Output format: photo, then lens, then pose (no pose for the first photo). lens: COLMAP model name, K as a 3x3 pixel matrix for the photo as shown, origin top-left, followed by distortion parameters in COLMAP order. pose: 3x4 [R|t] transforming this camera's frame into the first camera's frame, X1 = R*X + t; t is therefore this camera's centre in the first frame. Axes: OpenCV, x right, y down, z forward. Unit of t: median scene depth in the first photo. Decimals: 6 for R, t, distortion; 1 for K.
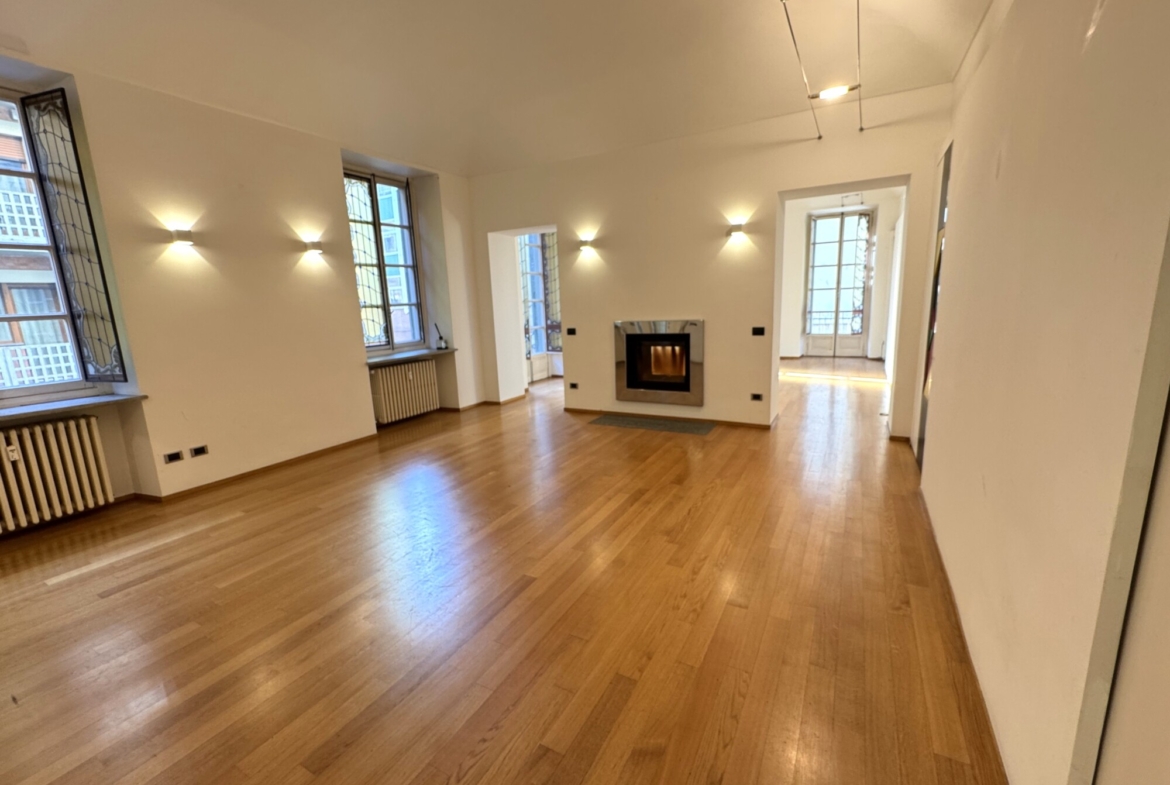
lens RADIAL K [[489.1, 0, 587.8], [0, 489.1, 392.6], [0, 0, 1]] dist [-0.001160, -0.000086]
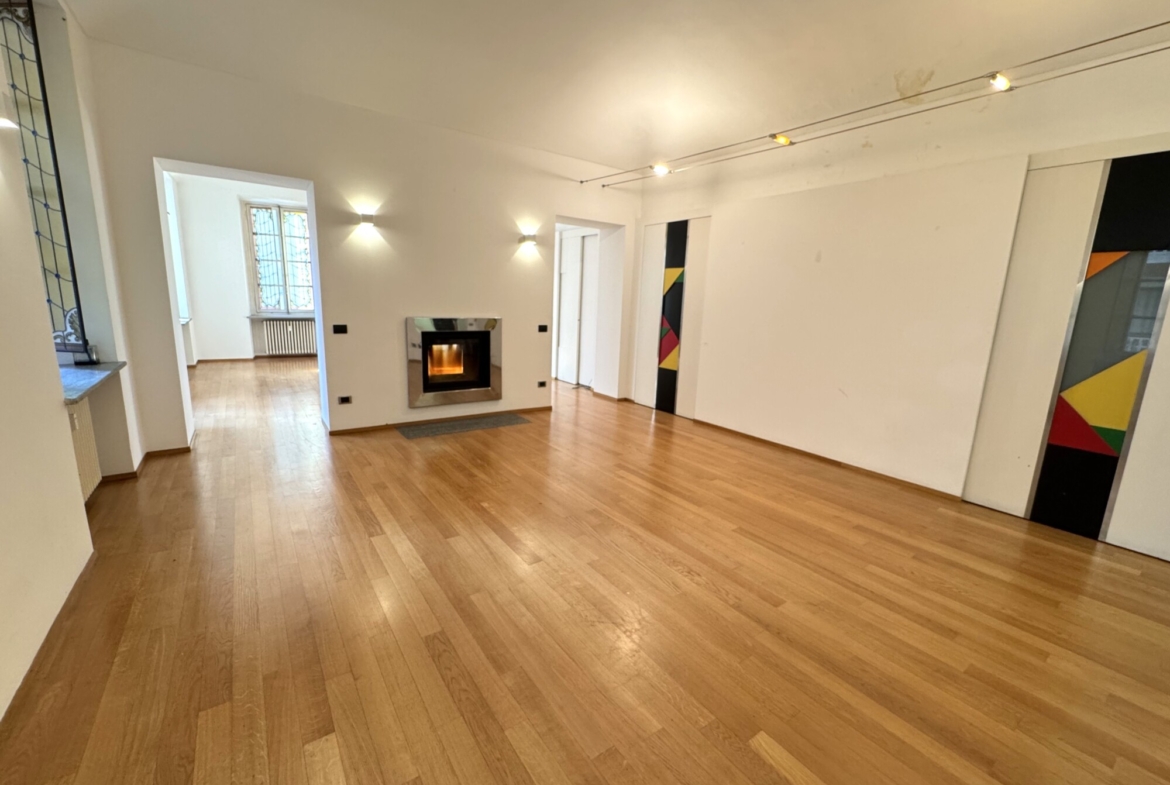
lens RADIAL K [[489.1, 0, 587.8], [0, 489.1, 392.6], [0, 0, 1]] dist [-0.001160, -0.000086]
pose [[0.417781, -0.119593, 0.900642, -0.655632], [0.115350, 0.990259, 0.077985, -0.048821], [-0.901195, 0.071308, 0.427507, 0.385710]]
